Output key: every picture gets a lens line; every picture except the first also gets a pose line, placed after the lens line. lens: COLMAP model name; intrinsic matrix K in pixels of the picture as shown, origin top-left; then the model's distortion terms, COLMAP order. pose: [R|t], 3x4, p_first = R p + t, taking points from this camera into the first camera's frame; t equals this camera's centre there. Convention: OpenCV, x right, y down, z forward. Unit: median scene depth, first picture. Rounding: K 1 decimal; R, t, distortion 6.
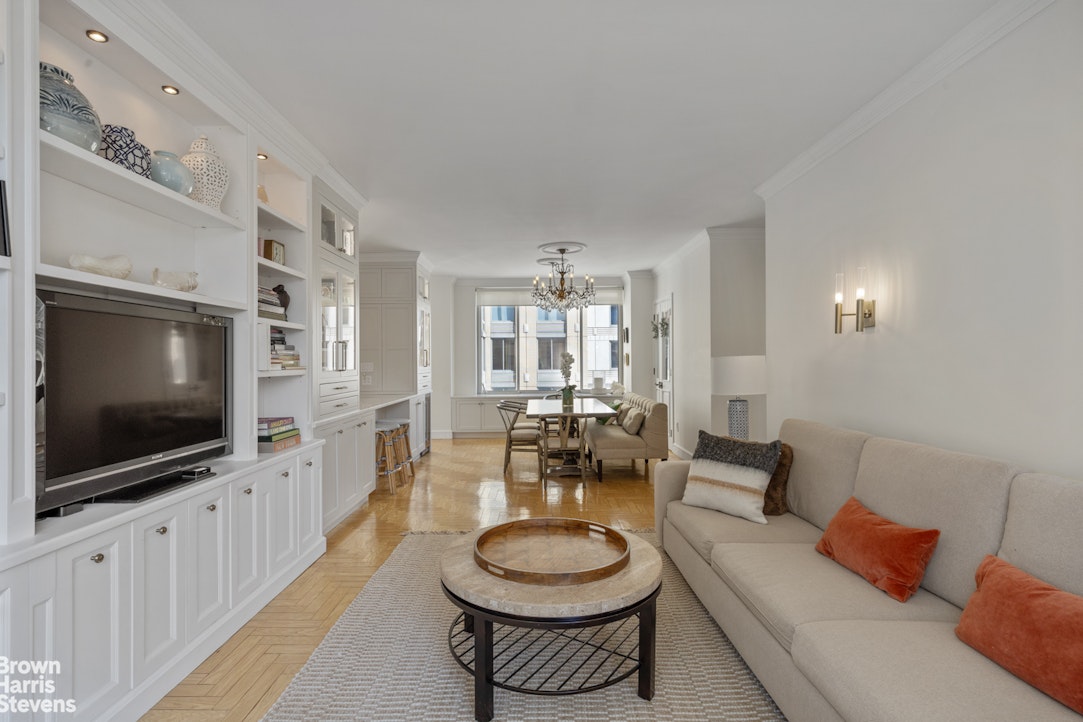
lens RADIAL K [[491.4, 0, 538.9], [0, 491.4, 362.2], [0, 0, 1]] dist [-0.001094, -0.000183]
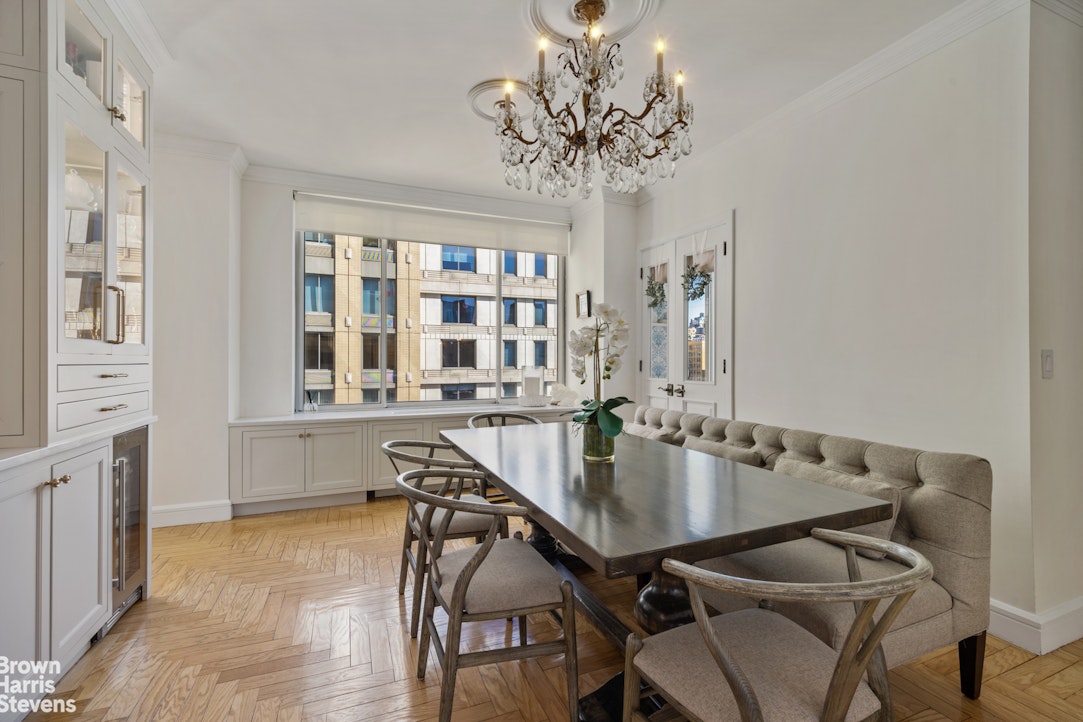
lens RADIAL K [[491.4, 0, 546.6], [0, 491.4, 360.1], [0, 0, 1]] dist [-0.001094, -0.000183]
pose [[0.934133, 0.007401, 0.356849, -0.070710], [-0.006123, 0.999970, -0.004711, 0.015128], [-0.356874, 0.002215, 0.934150, 0.486400]]
